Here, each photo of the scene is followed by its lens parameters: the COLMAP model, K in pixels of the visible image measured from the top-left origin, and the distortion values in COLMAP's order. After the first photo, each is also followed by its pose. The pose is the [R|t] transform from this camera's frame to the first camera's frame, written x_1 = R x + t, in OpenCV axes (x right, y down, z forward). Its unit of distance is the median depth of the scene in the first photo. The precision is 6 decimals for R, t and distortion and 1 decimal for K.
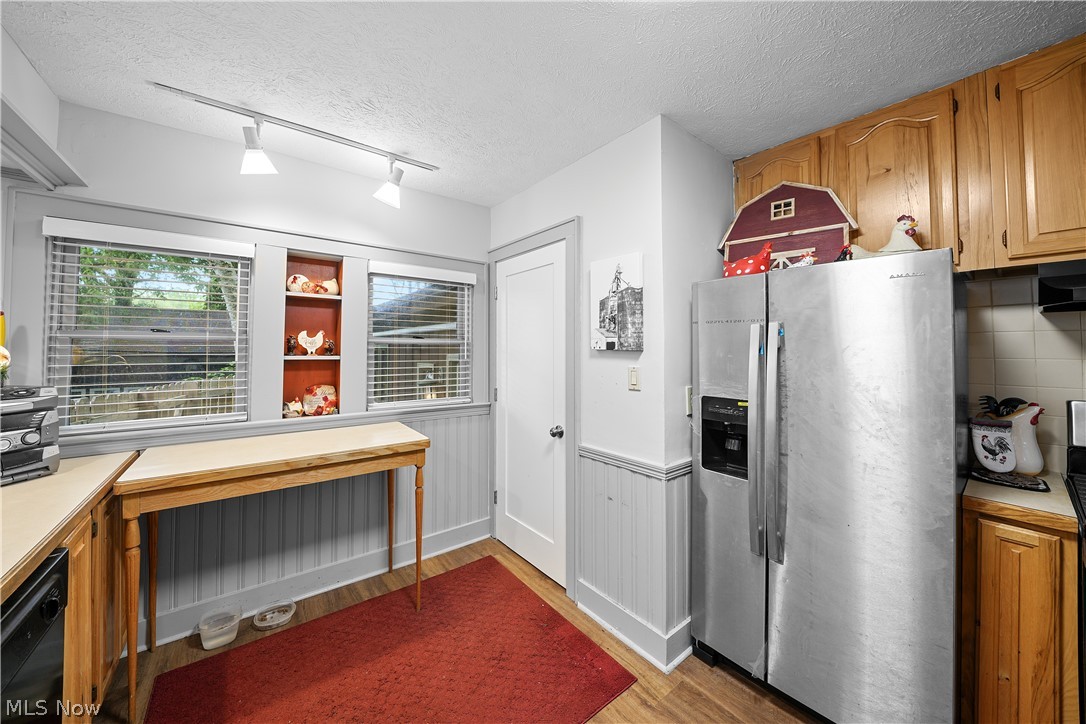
lens RADIAL K [[384.7, 0, 543.1], [0, 384.7, 328.3], [0, 0, 1]] dist [-0.020809, -0.000004]
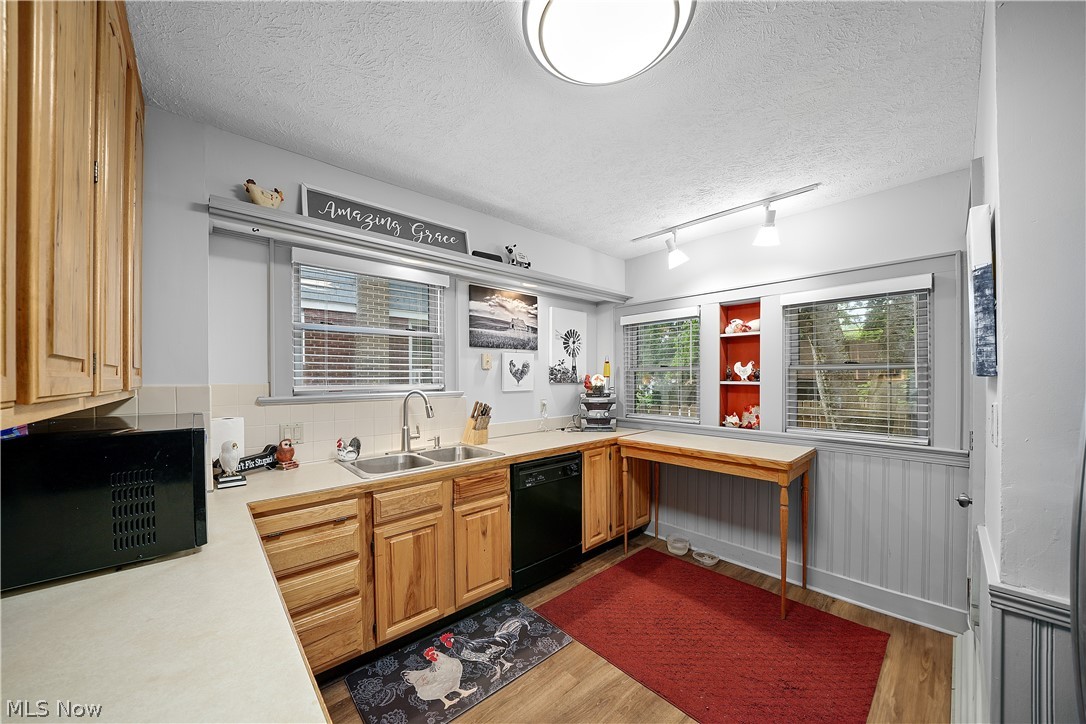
lens RADIAL K [[383.8, 0, 540.8], [0, 383.8, 359.9], [0, 0, 1]] dist [-0.020223, 0.000106]
pose [[0.069042, -0.046907, -0.996510, 0.609939], [0.056871, 0.997455, -0.043011, 0.016360], [0.995991, -0.053703, 0.071534, 0.236873]]
